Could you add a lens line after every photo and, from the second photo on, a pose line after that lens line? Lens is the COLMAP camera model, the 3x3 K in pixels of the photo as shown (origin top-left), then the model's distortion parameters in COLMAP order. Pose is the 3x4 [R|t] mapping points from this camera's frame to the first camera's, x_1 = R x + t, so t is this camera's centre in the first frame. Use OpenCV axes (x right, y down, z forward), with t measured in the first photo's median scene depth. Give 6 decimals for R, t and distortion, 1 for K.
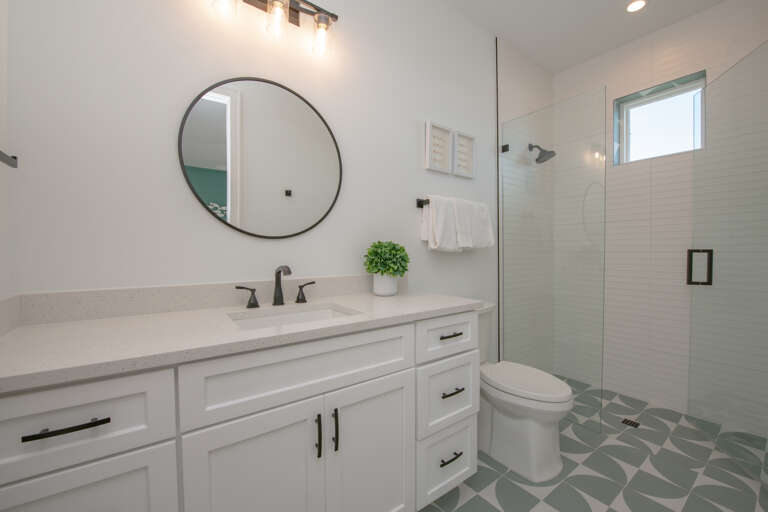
lens RADIAL K [[299.8, 0, 385.6], [0, 299.8, 254.3], [0, 0, 1]] dist [-0.029034, 0.000046]
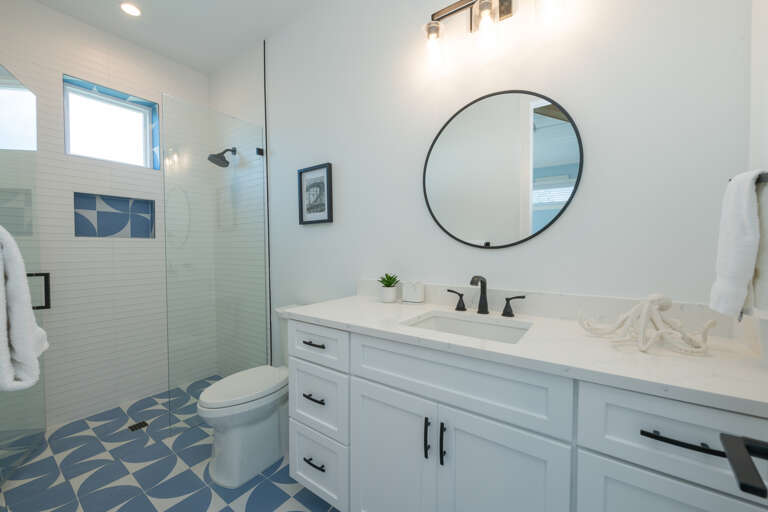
lens RADIAL K [[307.5, 0, 384.0], [0, 307.5, 256.0], [0, 0, 1]] dist [0.001784, 0.000136]
pose [[0.327691, 0.010838, -0.944723, 0.500071], [-0.026607, 0.999643, 0.002239, -0.017740], [0.944410, 0.024403, 0.327862, 0.328162]]
